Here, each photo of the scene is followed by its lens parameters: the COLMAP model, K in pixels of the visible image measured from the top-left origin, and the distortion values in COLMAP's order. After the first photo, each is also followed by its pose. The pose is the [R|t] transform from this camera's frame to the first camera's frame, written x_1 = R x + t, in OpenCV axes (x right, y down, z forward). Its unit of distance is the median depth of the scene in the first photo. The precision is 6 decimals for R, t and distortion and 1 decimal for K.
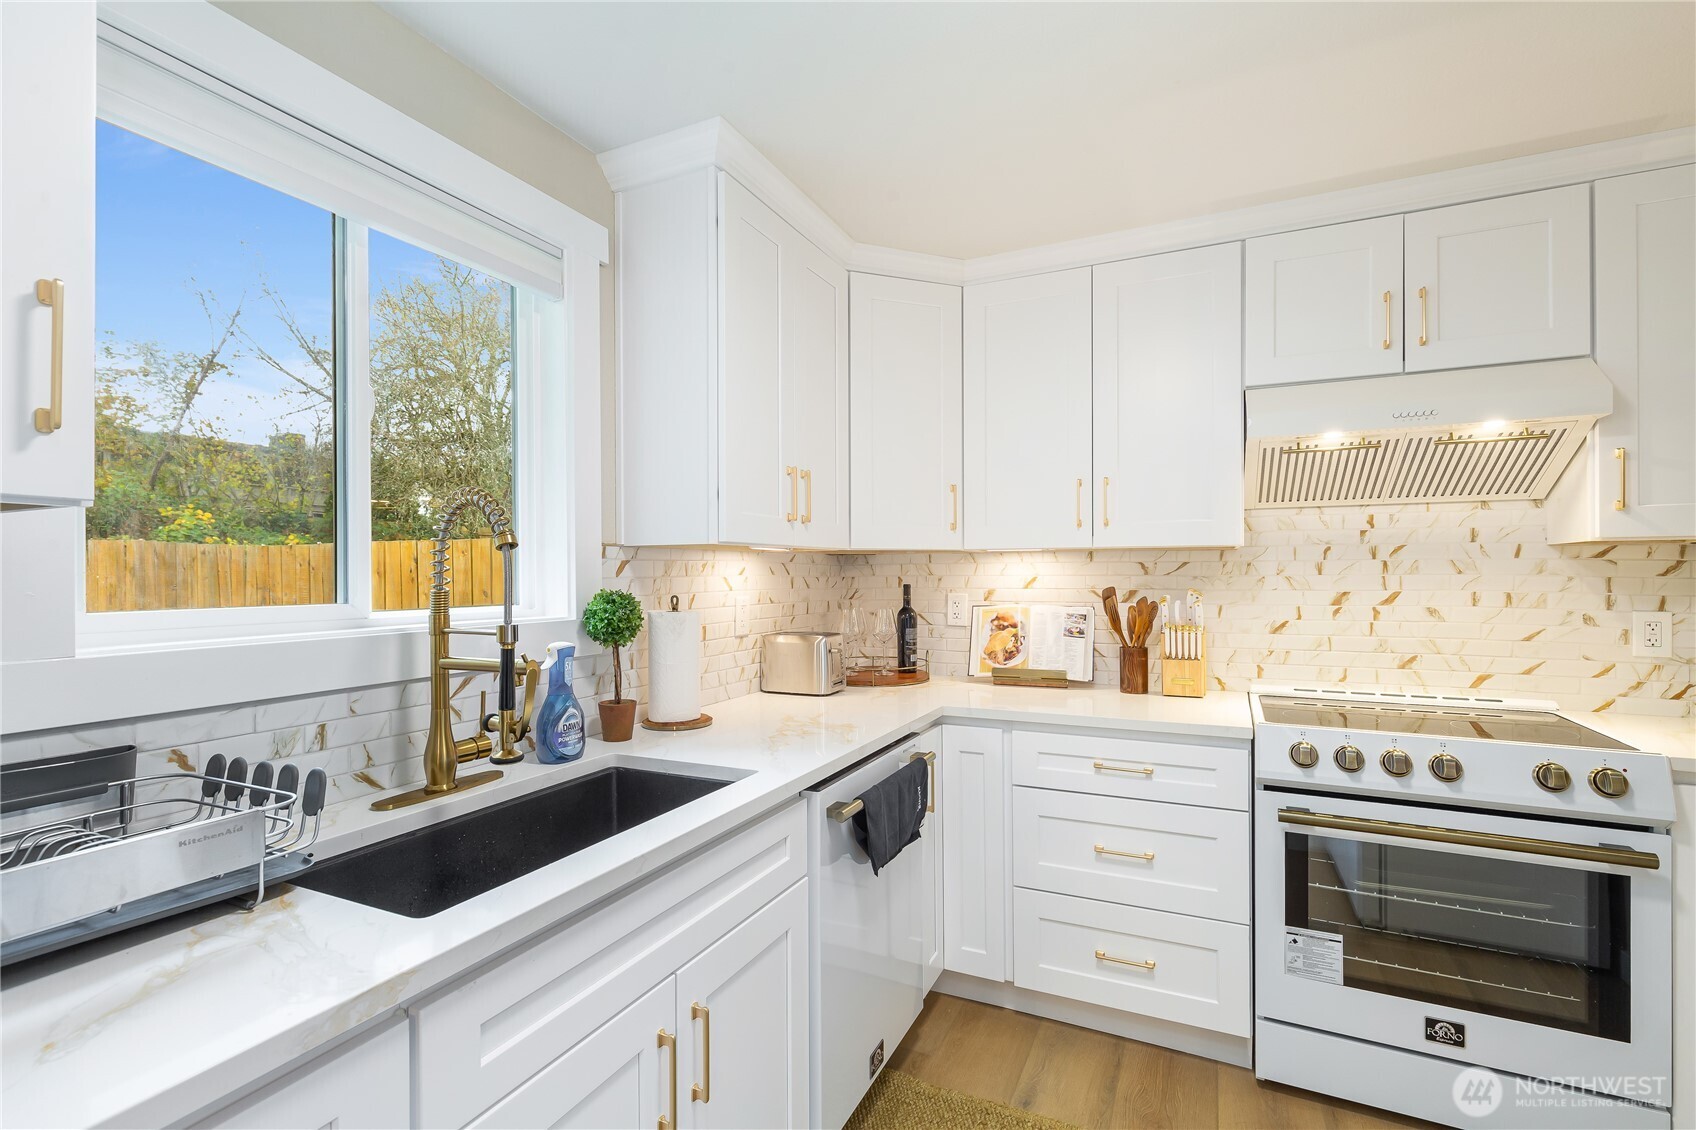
lens RADIAL K [[783.8, 0, 842.5], [0, 783.8, 570.5], [0, 0, 1]] dist [0.006294, -0.000408]
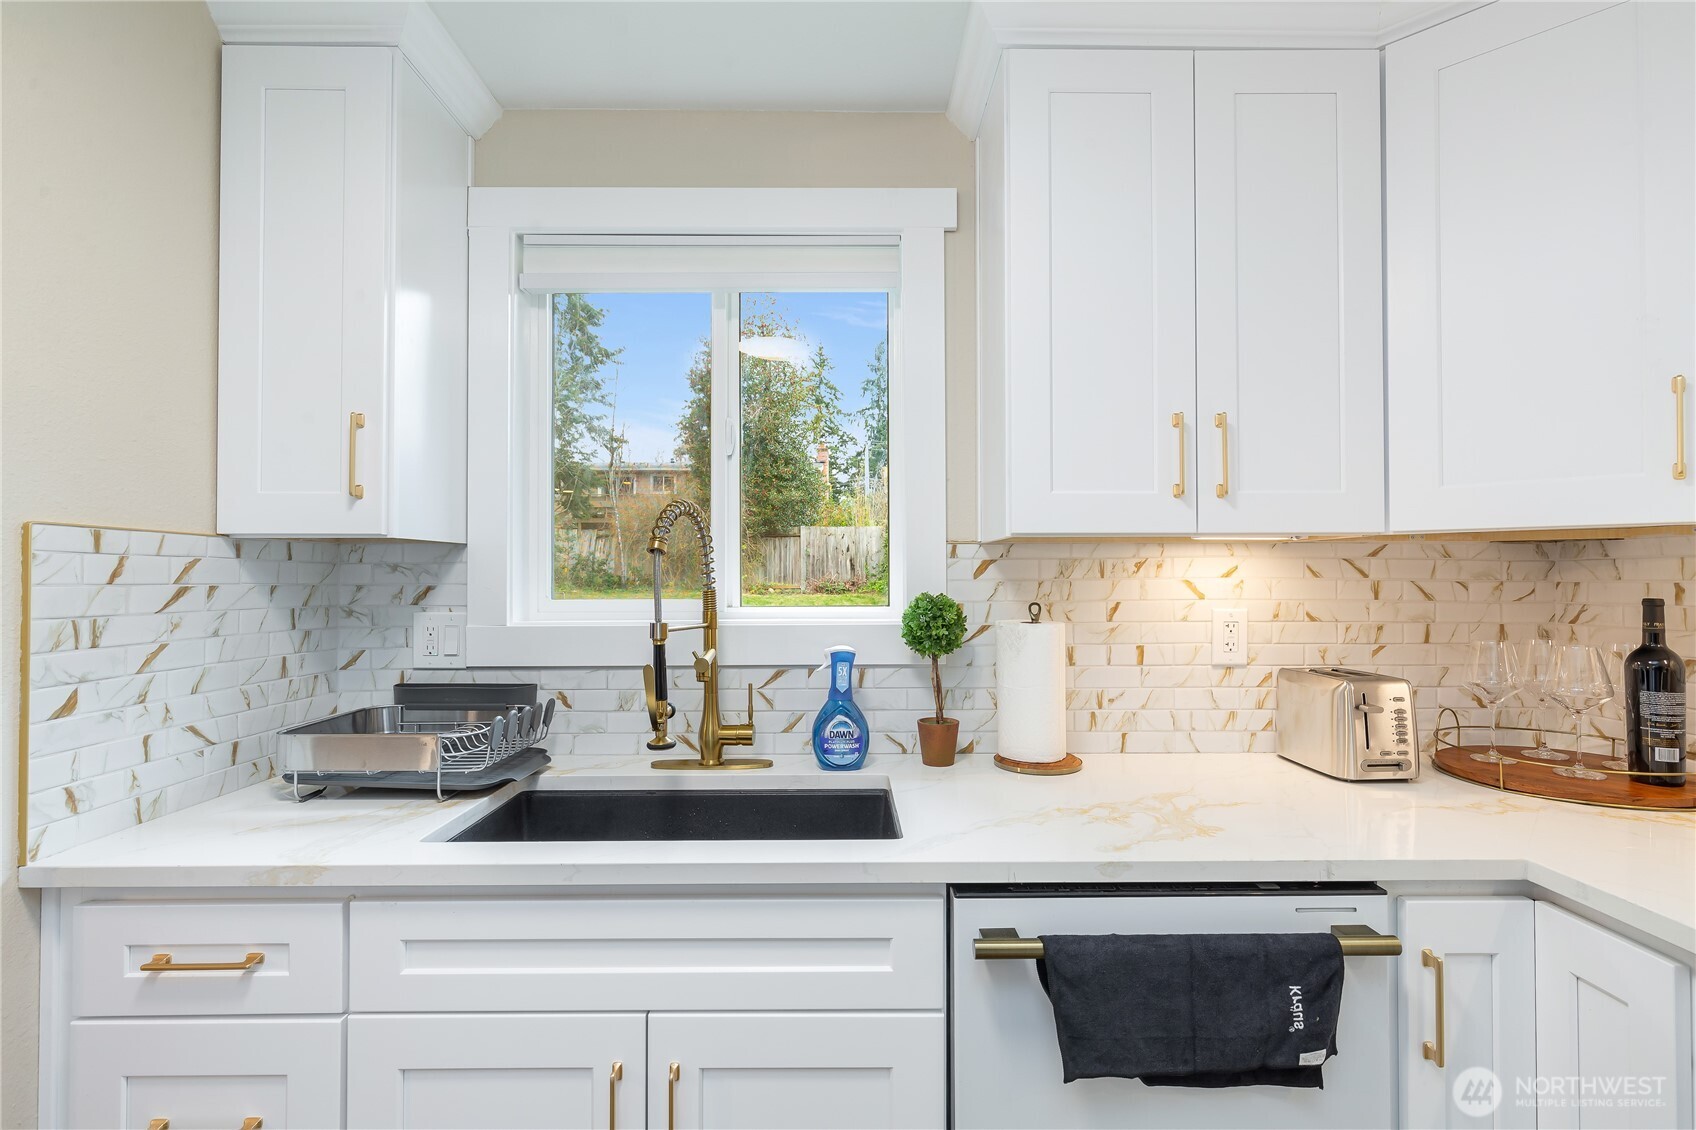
lens RADIAL K [[783.8, 0, 847.3], [0, 783.8, 561.5], [0, 0, 1]] dist [0.006294, -0.000408]
pose [[0.431074, -0.009990, -0.902261, 0.380017], [0.003127, 0.999949, -0.009578, -0.002856], [0.902311, 0.001307, 0.431084, 0.429207]]
